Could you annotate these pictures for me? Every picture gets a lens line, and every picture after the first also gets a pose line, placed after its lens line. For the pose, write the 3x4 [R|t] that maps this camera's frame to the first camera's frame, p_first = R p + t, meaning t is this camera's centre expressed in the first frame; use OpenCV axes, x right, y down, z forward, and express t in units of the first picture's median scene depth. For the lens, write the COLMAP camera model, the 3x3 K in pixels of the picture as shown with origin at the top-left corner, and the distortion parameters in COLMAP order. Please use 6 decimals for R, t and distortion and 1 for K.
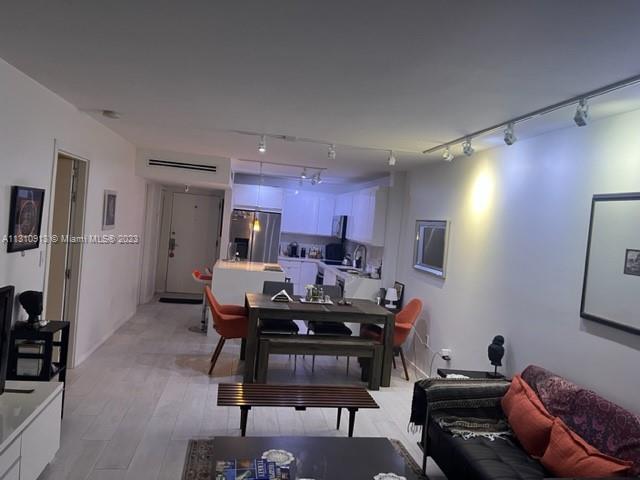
lens RADIAL K [[485.6, 0, 321.6], [0, 485.6, 241.1], [0, 0, 1]] dist [0.142856, -0.005863]
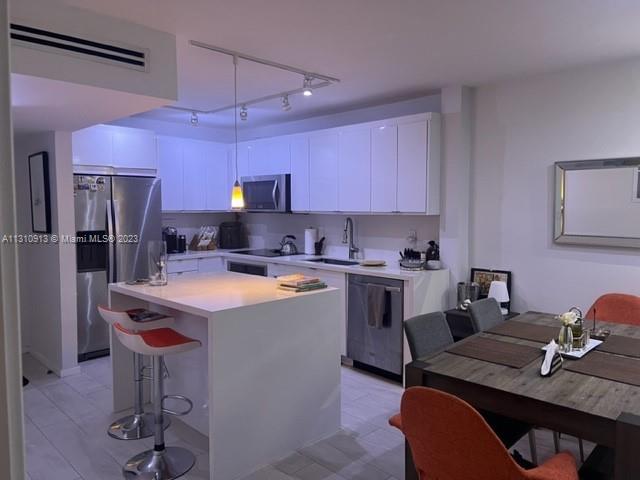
lens RADIAL K [[485.6, 0, 317.9], [0, 485.6, 233.5], [0, 0, 1]] dist [0.142856, -0.005863]
pose [[0.815124, -0.121077, 0.566493, -0.276814], [0.092624, 0.992573, 0.078866, -0.022306], [-0.571834, -0.011815, 0.820284, 0.473379]]
